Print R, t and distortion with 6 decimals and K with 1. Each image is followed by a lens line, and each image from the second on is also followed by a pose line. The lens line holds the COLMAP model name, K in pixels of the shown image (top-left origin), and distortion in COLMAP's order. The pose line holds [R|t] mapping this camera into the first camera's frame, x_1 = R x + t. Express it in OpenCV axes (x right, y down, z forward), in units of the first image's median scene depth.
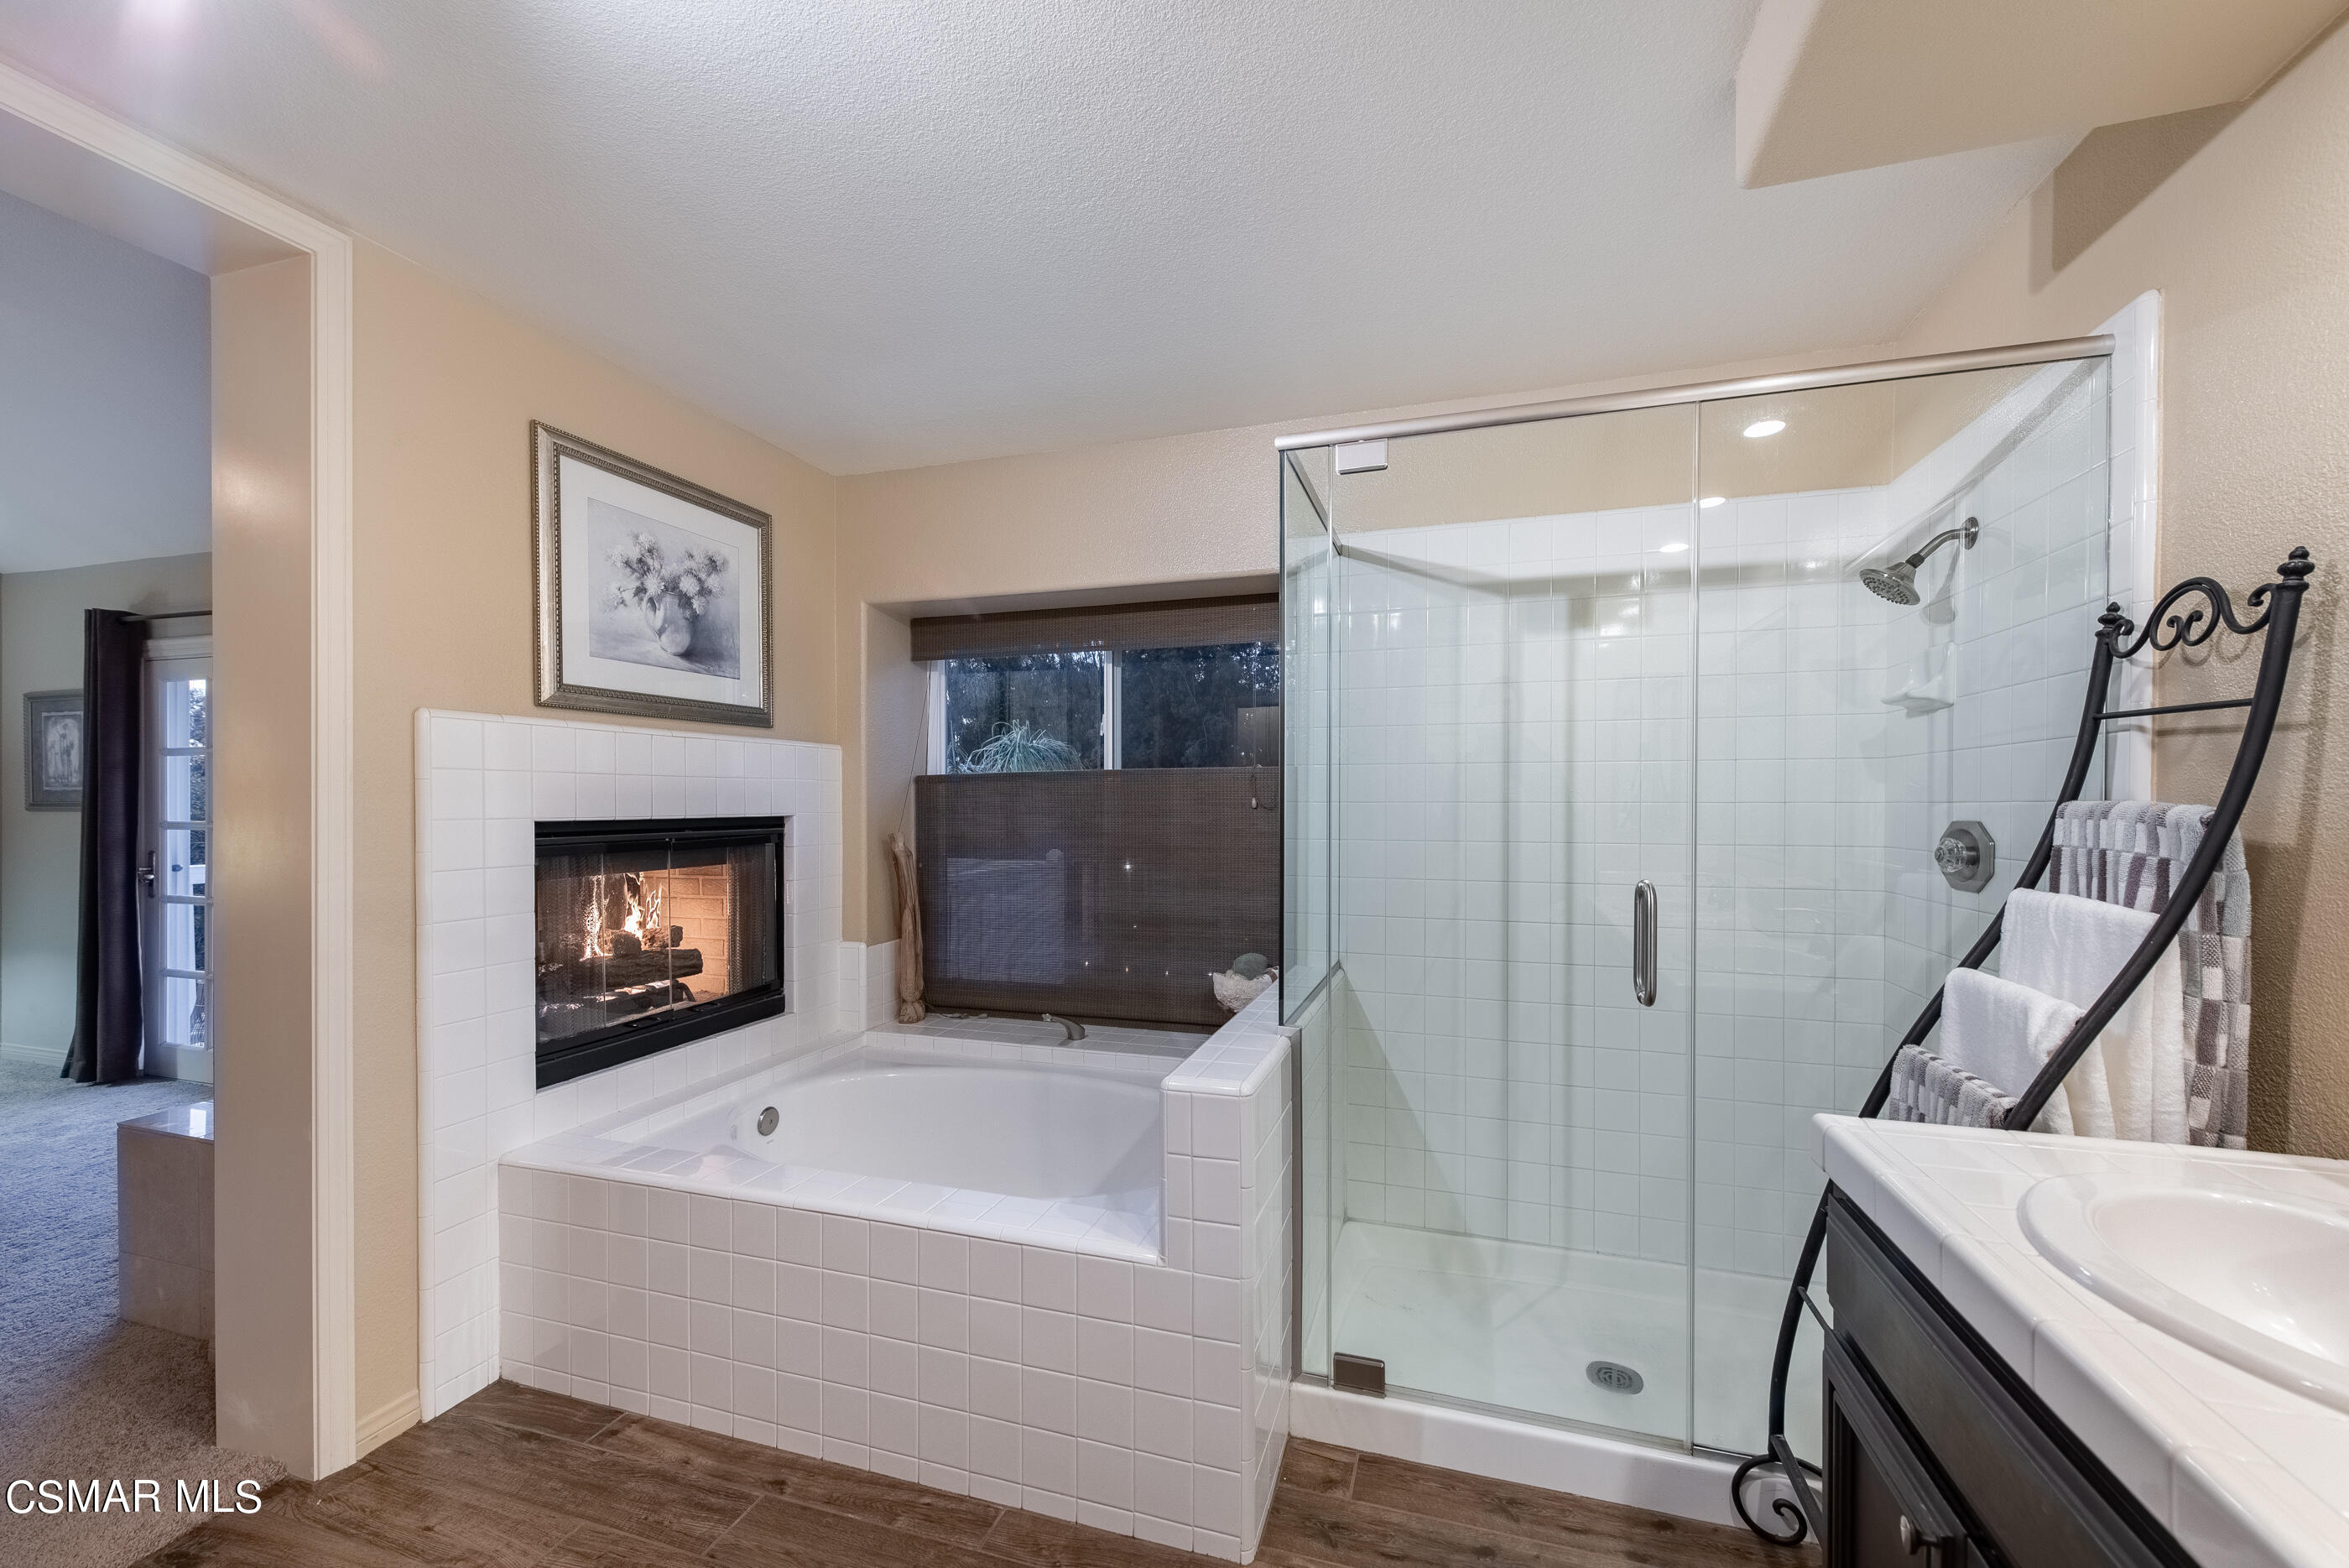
lens RADIAL K [[927.7, 0, 1180.9], [0, 927.7, 804.5], [0, 0, 1]] dist [0.005785, -0.001866]
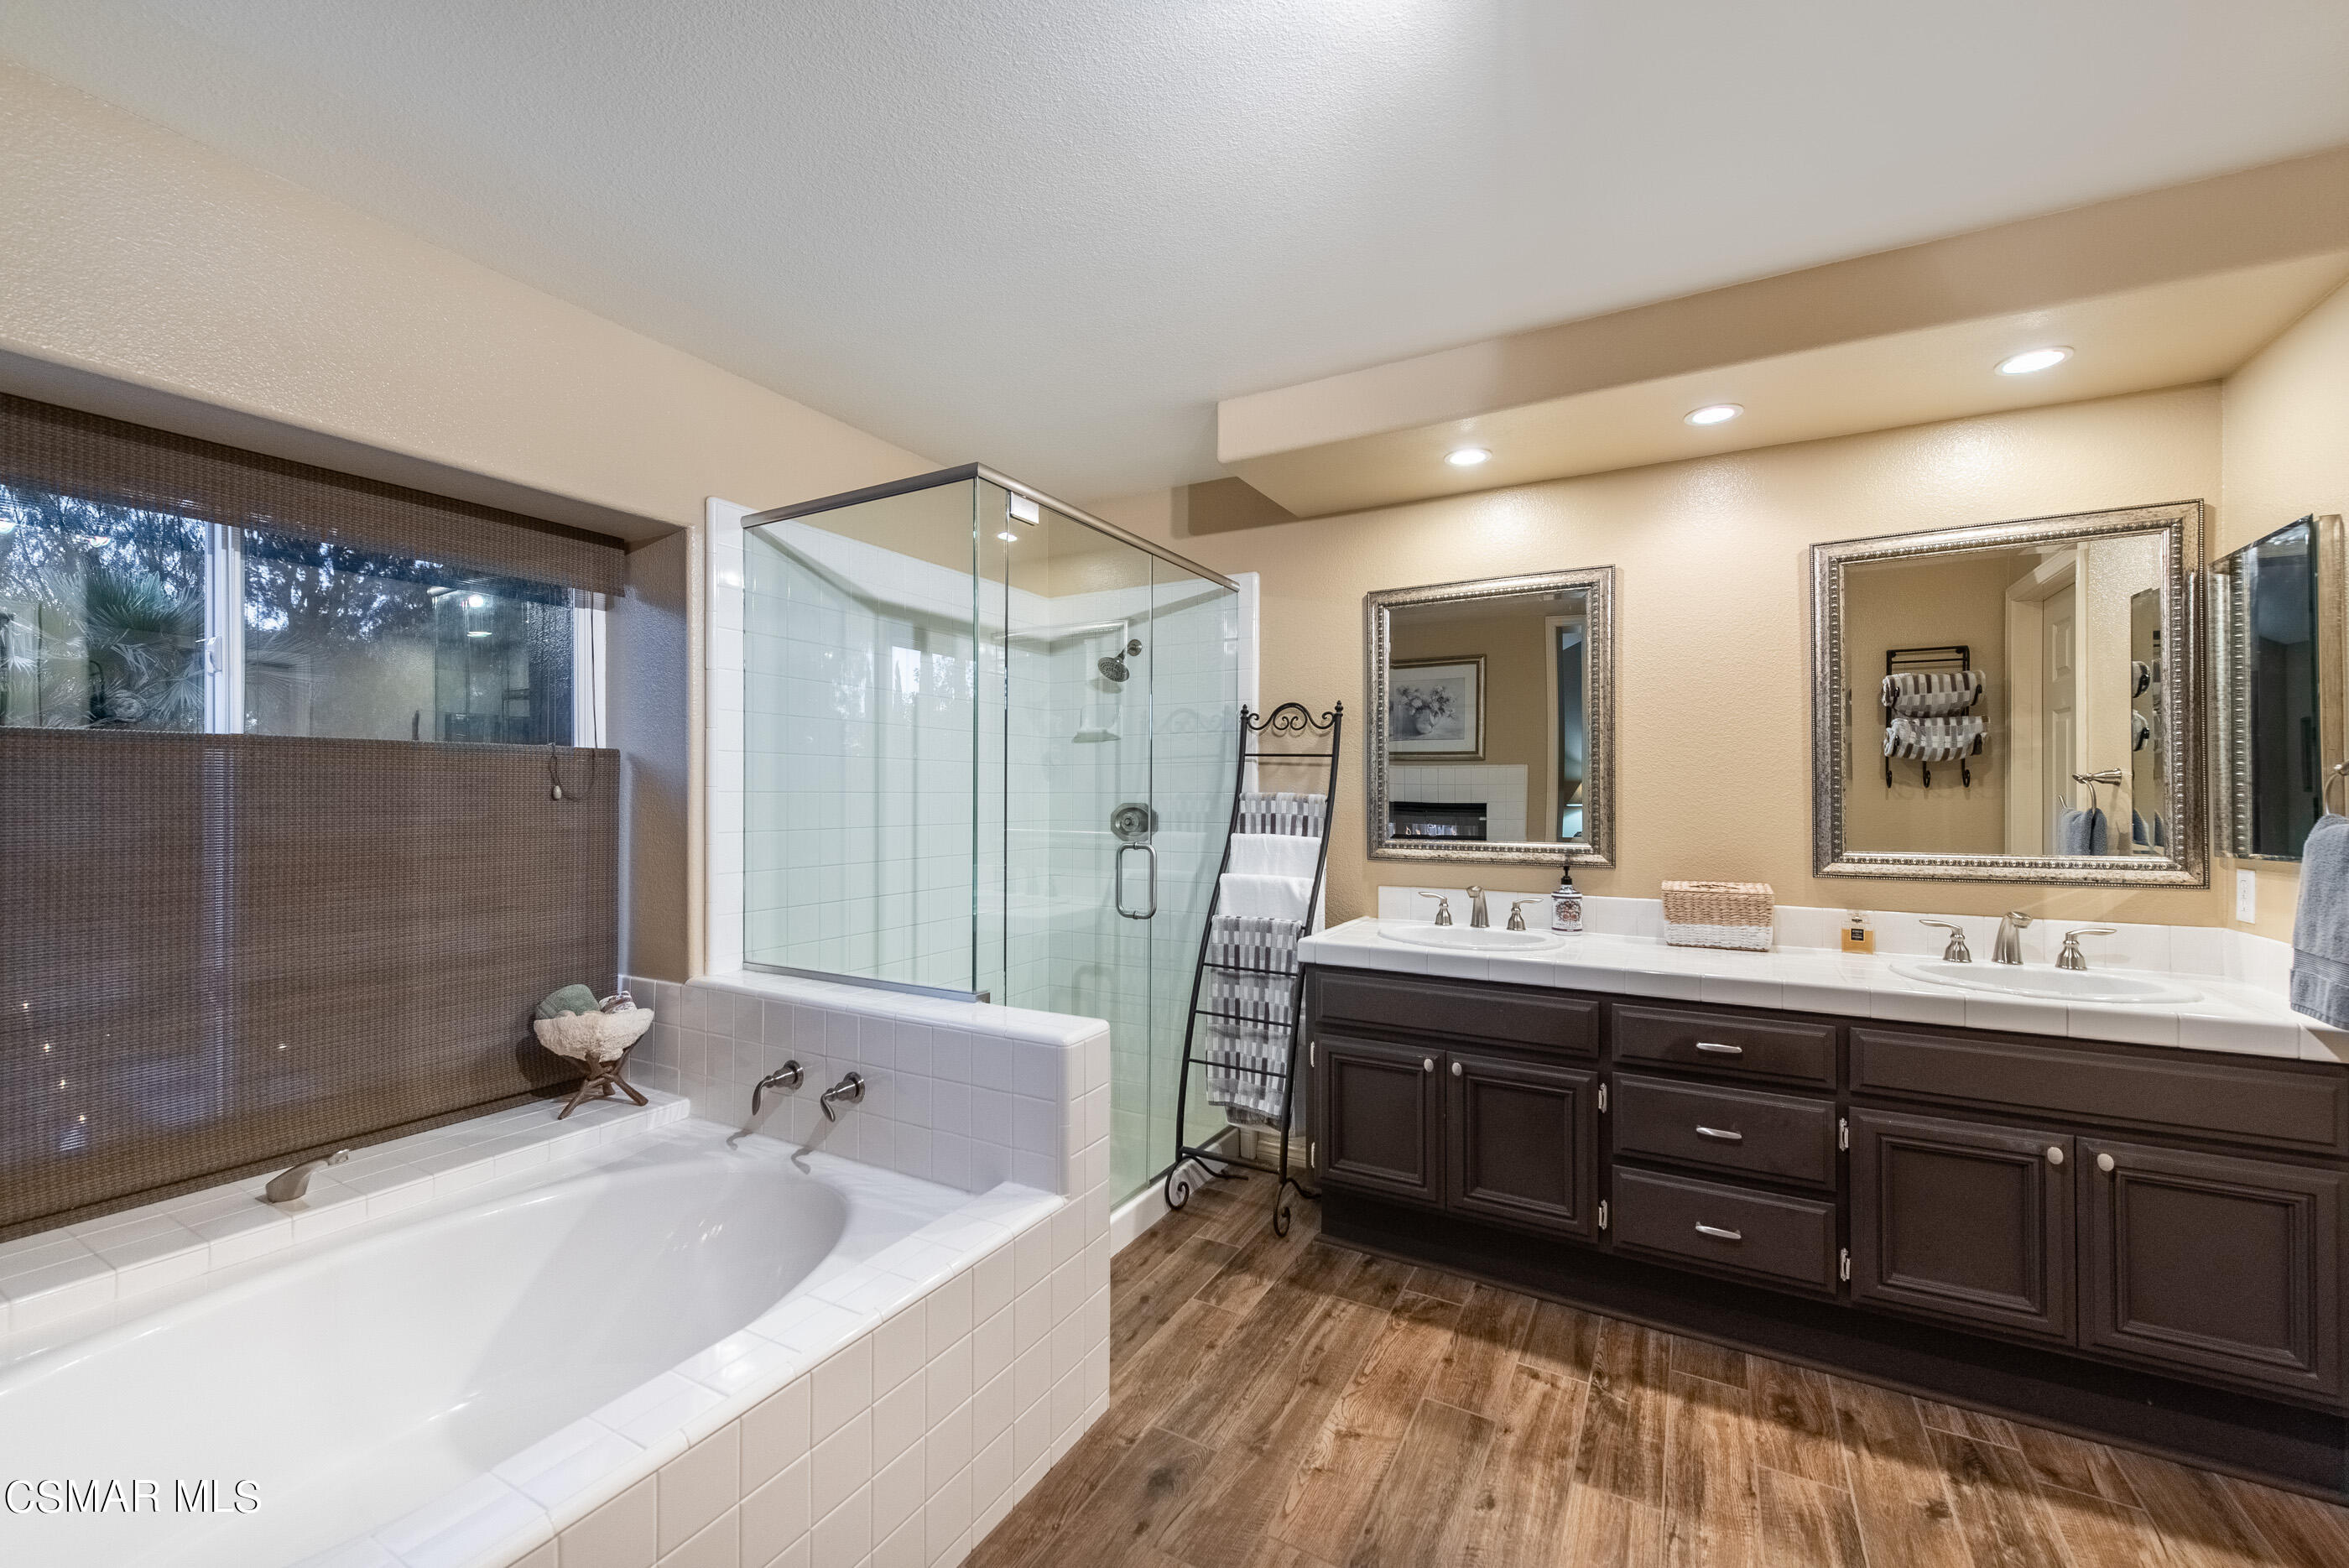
lens RADIAL K [[927.7, 0, 1175.9], [0, 927.7, 788.0], [0, 0, 1]] dist [0.005785, -0.001866]
pose [[0.199572, 0.007619, 0.979853, -1.077749], [0.000157, 0.999970, -0.007807, 0.001921], [-0.979883, 0.001712, 0.199565, 0.632760]]
